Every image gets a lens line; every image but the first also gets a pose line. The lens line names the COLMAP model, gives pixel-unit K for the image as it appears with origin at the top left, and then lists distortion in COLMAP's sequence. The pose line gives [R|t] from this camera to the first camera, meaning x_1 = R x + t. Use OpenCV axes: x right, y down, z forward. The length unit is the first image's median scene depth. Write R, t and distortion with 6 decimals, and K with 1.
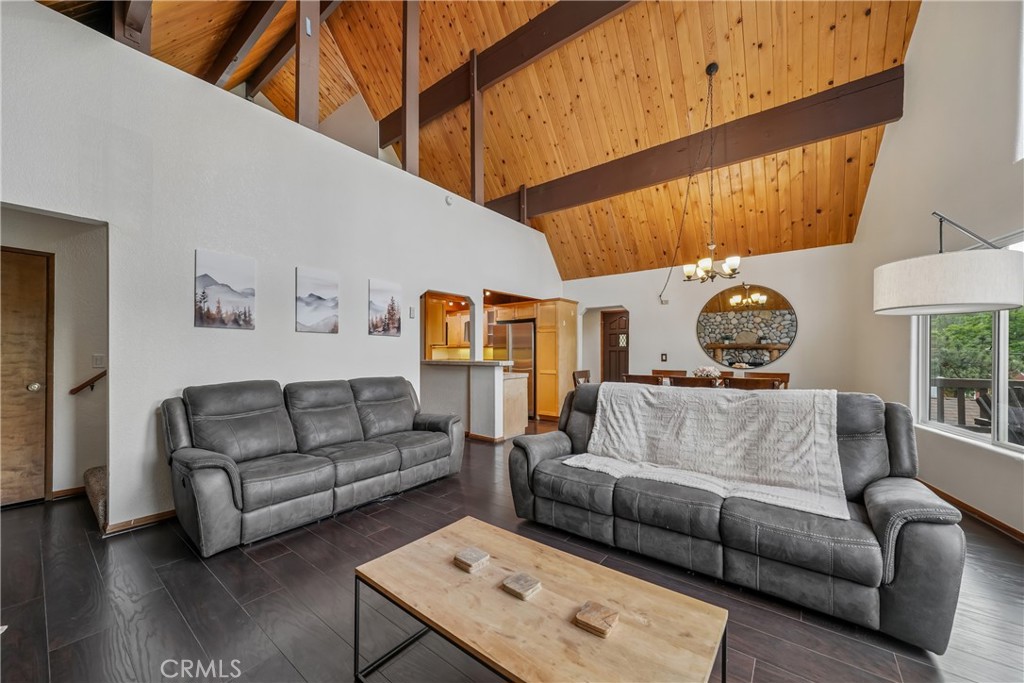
lens RADIAL K [[388.0, 0, 507.3], [0, 388.0, 352.0], [0, 0, 1]] dist [0.000076, -0.000040]
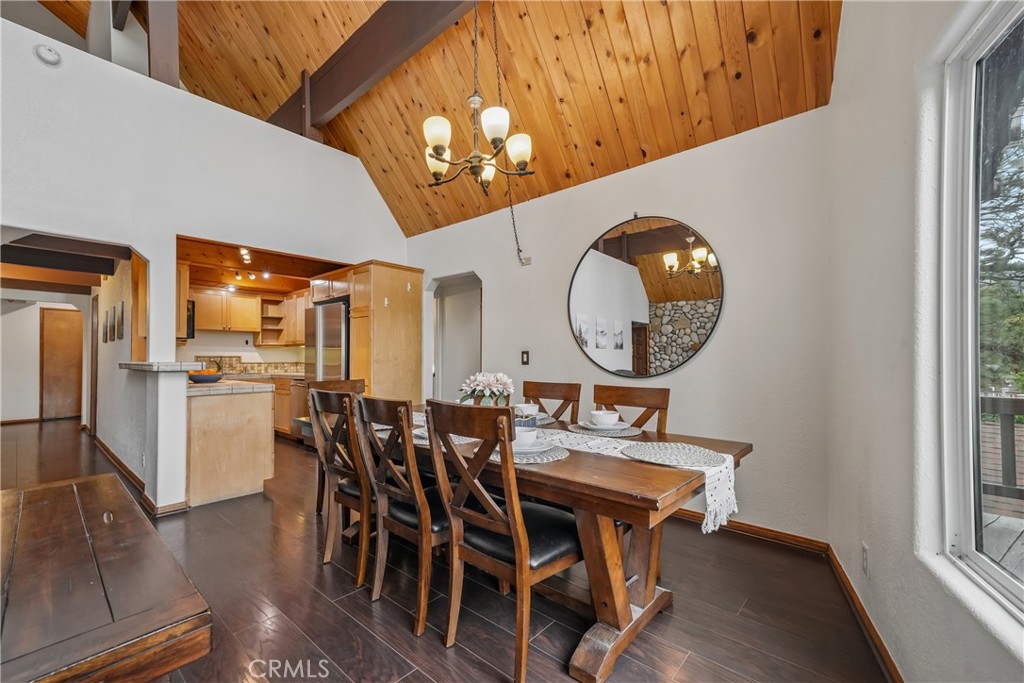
lens RADIAL K [[431.6, 0, 514.3], [0, 431.6, 354.1], [0, 0, 1]] dist [0.016257, 0.000021]
pose [[0.998811, 0.003005, -0.048668, 0.418159], [-0.003593, 0.999922, -0.011999, 0.016584], [0.048628, 0.012160, 0.998743, 0.359477]]
